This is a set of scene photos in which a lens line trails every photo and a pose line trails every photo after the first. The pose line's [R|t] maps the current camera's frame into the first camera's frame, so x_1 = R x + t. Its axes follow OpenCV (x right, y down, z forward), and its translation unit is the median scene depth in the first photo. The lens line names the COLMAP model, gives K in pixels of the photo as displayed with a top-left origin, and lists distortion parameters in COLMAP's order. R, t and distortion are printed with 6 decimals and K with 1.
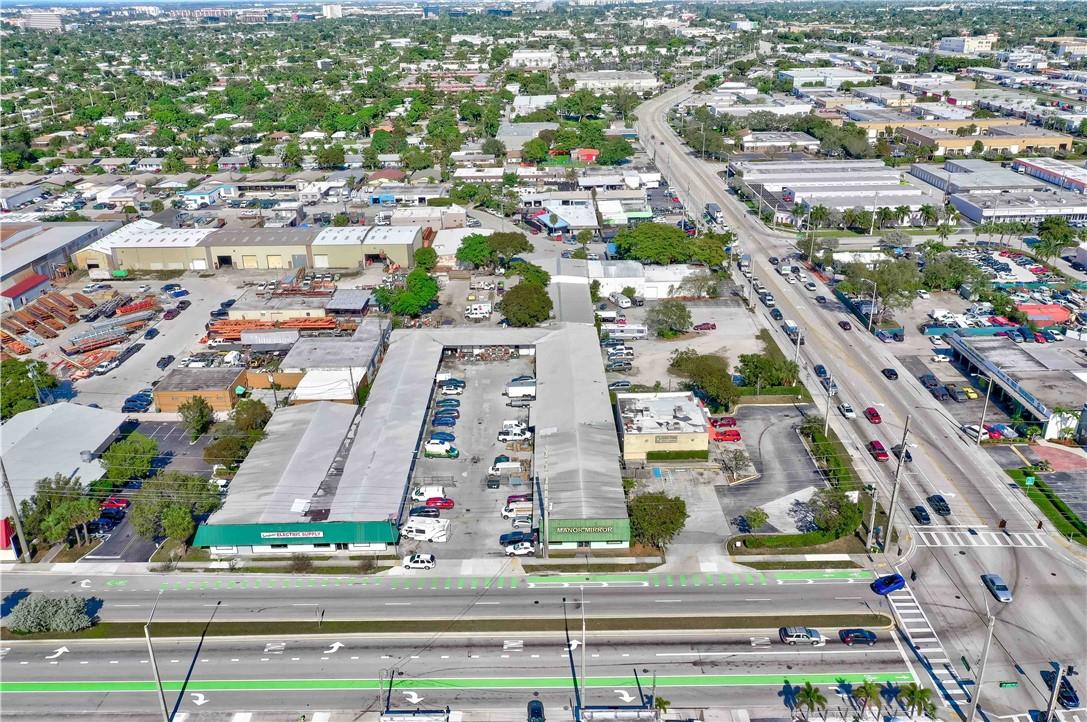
lens RADIAL K [[851.9, 0, 546.4], [0, 851.9, 364.2], [0, 0, 1]] dist [0.001068, 0.000224]
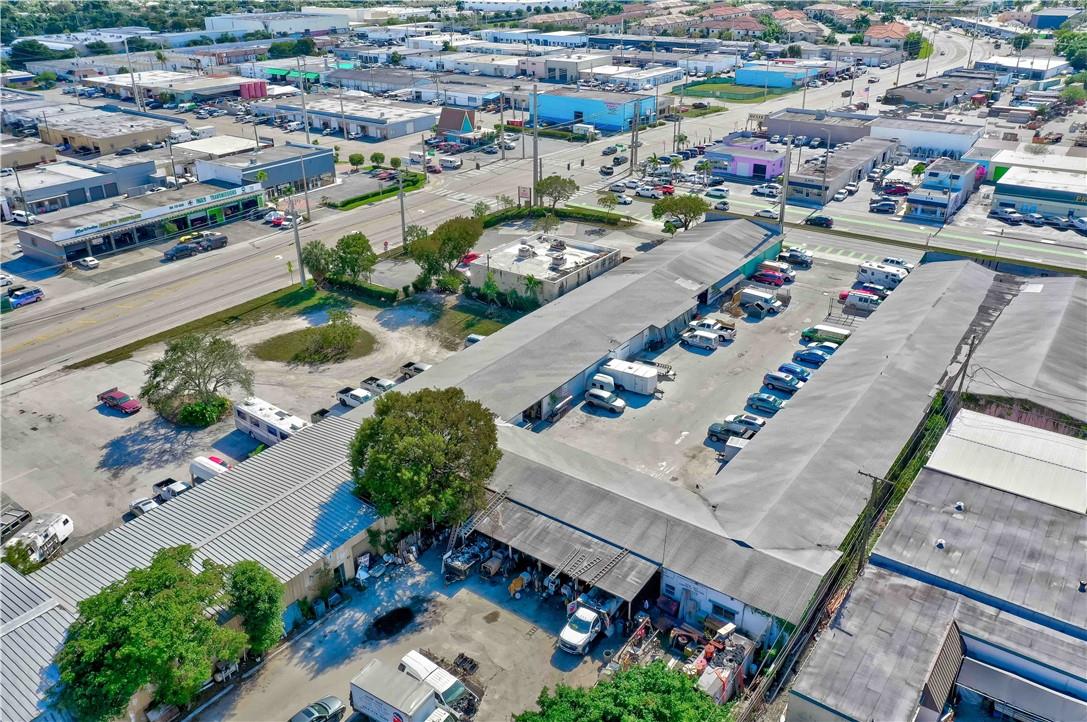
lens RADIAL K [[854.1, 0, 546.7], [0, 854.1, 361.0], [0, 0, 1]] dist [-0.000617, 0.005762]
pose [[-0.808375, -0.233601, 0.540333, -0.221205], [0.254782, 0.688625, 0.678883, -0.289106], [-0.530675, 0.686459, -0.497150, 1.020923]]
